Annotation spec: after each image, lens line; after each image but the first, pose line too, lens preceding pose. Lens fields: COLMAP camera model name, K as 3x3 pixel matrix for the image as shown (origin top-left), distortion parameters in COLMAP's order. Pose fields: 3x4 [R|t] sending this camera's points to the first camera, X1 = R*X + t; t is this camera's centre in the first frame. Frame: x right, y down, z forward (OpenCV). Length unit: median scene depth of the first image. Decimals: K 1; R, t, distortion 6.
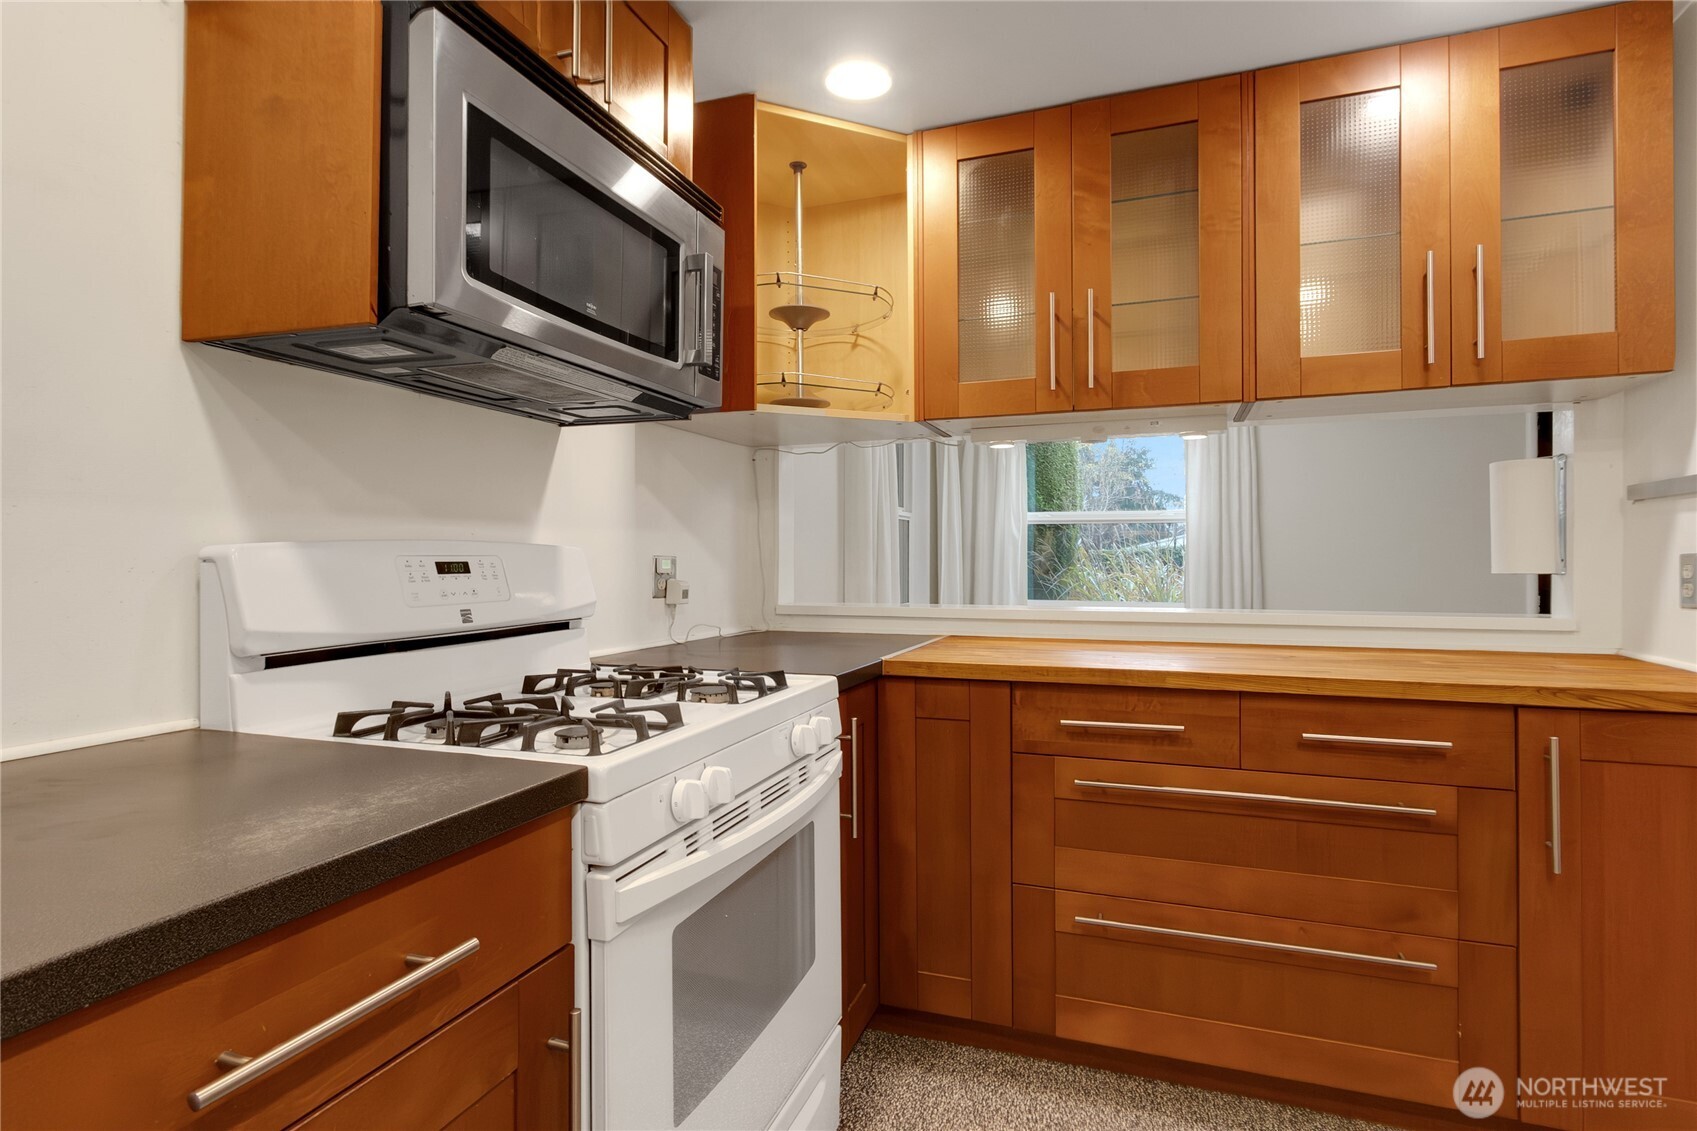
lens RADIAL K [[862.8, 0, 845.8], [0, 862.8, 560.6], [0, 0, 1]] dist [0.000835, -0.000475]
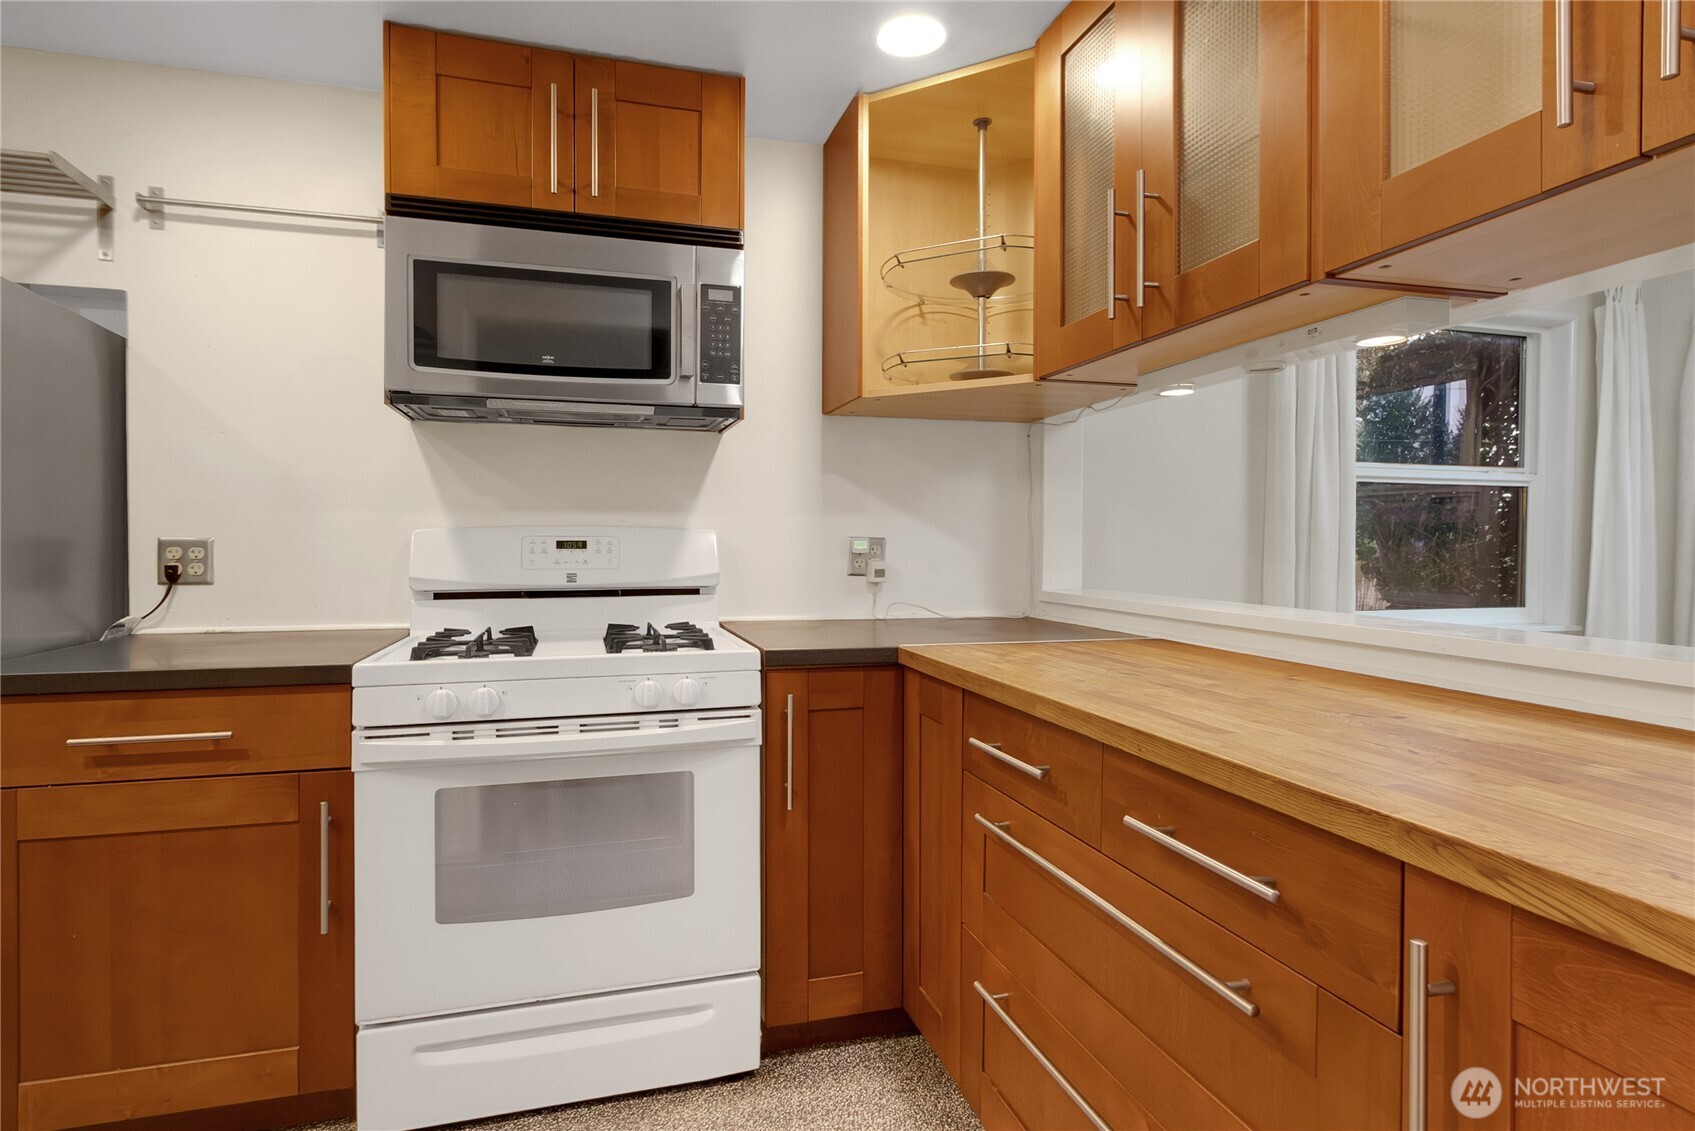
lens RADIAL K [[890.2, 0, 846.1], [0, 890.2, 552.1], [0, 0, 1]] dist [-0.001727, -0.000238]
pose [[0.585359, 0.015273, -0.810631, 0.871449], [-0.006522, 0.999879, 0.014129, -0.002909], [0.810748, -0.002984, 0.585387, 0.412400]]
